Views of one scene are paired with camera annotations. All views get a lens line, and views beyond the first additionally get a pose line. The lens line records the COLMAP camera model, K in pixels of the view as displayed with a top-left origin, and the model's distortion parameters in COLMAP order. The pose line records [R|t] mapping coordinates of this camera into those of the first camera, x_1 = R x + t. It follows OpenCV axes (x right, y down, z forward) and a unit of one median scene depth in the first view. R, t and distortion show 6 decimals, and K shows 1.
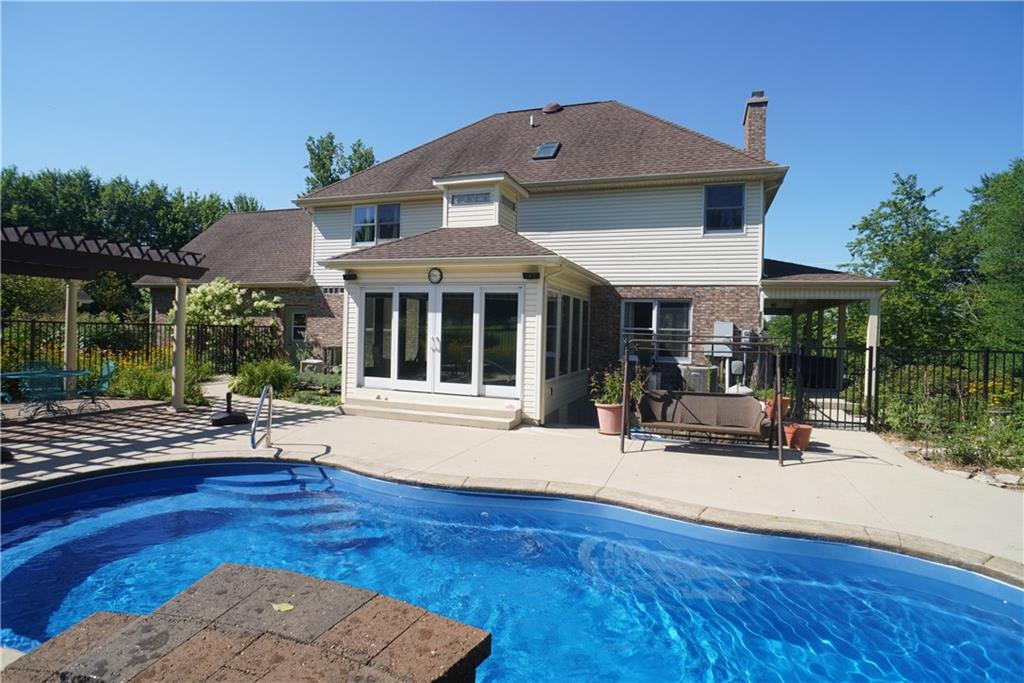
lens RADIAL K [[536.5, 0, 516.4], [0, 536.5, 341.3], [0, 0, 1]] dist [-0.042324, 0.007218]
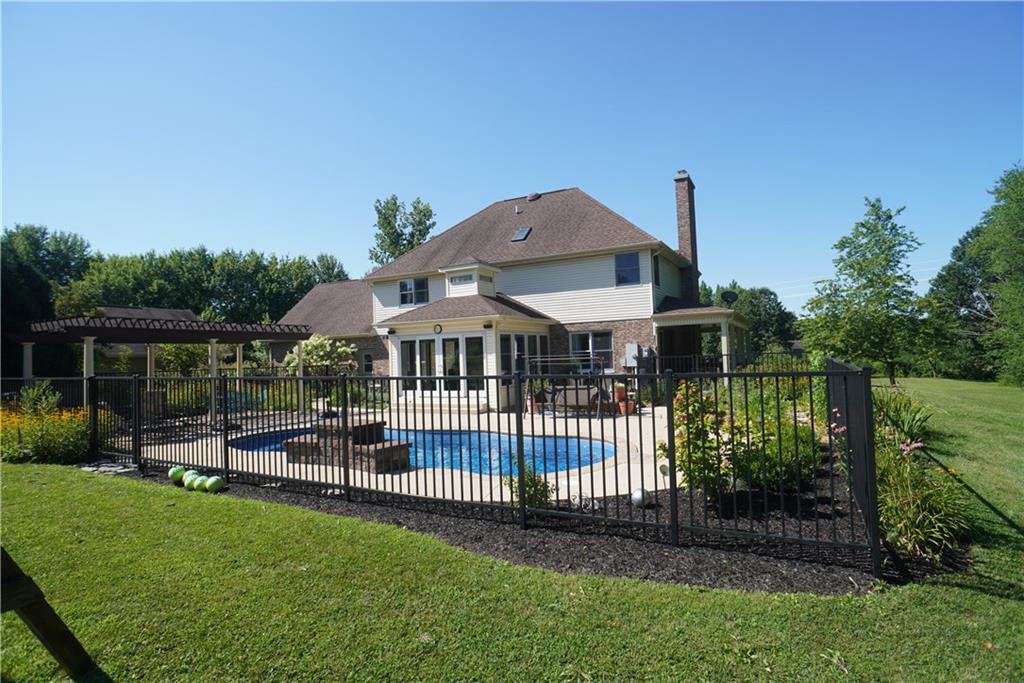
lens RADIAL K [[536.5, 0, 508.9], [0, 536.5, 335.8], [0, 0, 1]] dist [-0.042324, 0.007218]
pose [[0.987224, -0.066050, -0.145005, 0.205903], [0.057152, 0.996267, -0.064695, 0.014749], [0.148736, 0.055581, 0.987314, -0.424243]]
